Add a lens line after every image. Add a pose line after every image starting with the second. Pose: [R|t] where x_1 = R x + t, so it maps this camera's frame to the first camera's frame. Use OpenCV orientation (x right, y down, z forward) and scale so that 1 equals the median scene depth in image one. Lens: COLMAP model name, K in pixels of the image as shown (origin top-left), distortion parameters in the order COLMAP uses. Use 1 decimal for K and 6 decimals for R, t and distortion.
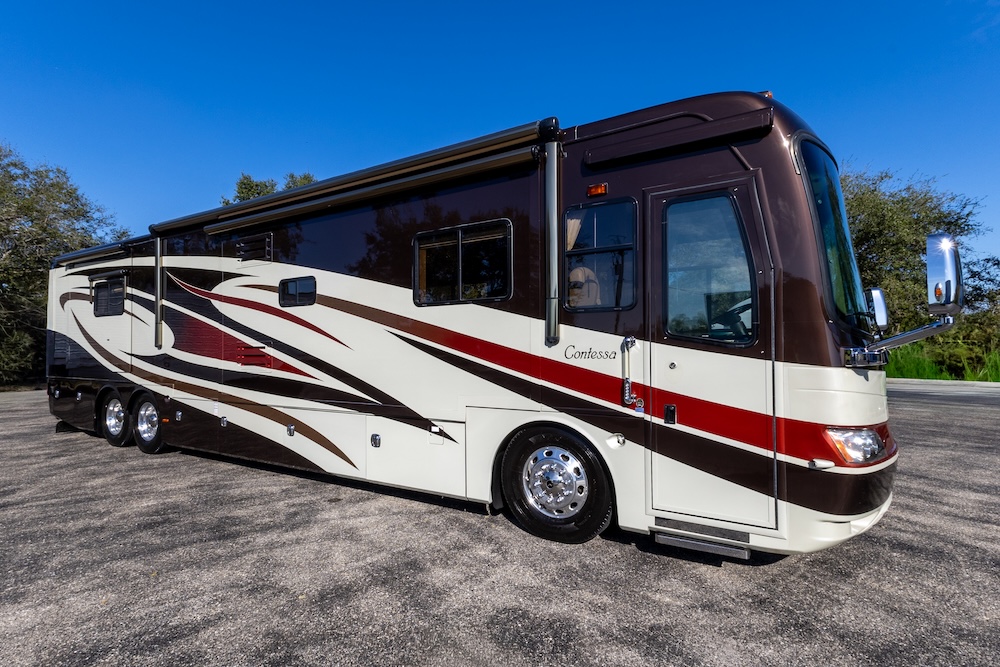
lens RADIAL K [[498.6, 0, 504.5], [0, 498.6, 344.3], [0, 0, 1]] dist [0.024459, -0.000180]
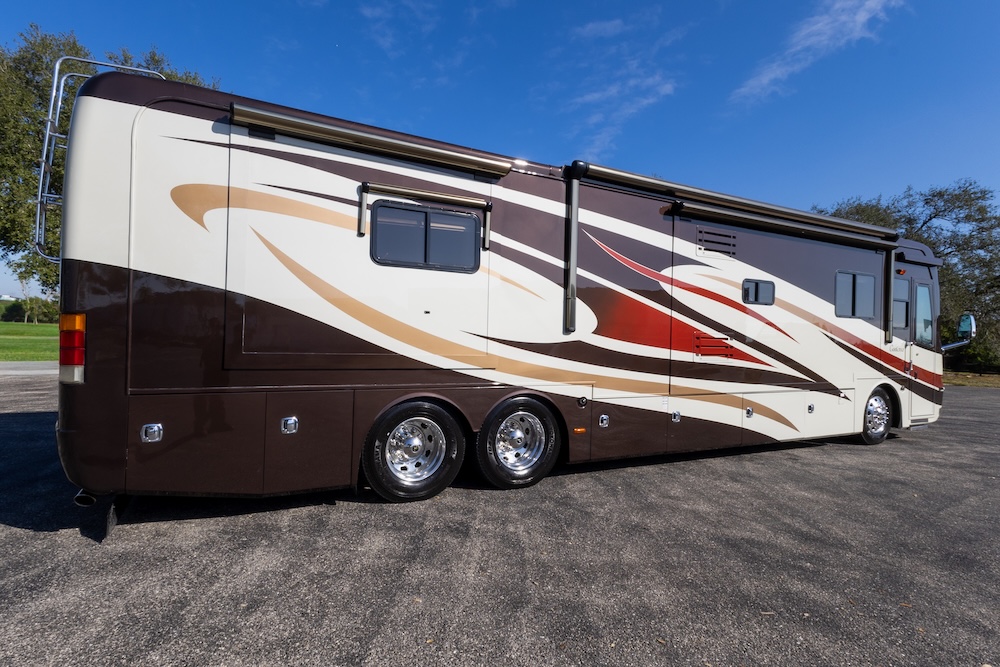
lens RADIAL K [[476.5, 0, 484.3], [0, 476.5, 330.5], [0, 0, 1]] dist [0.018211, -0.000519]
pose [[0.535620, 0.028233, 0.843987, -2.264716], [-0.040836, 0.999138, -0.007508, 0.024381], [-0.843471, -0.030444, 0.536311, 1.258580]]
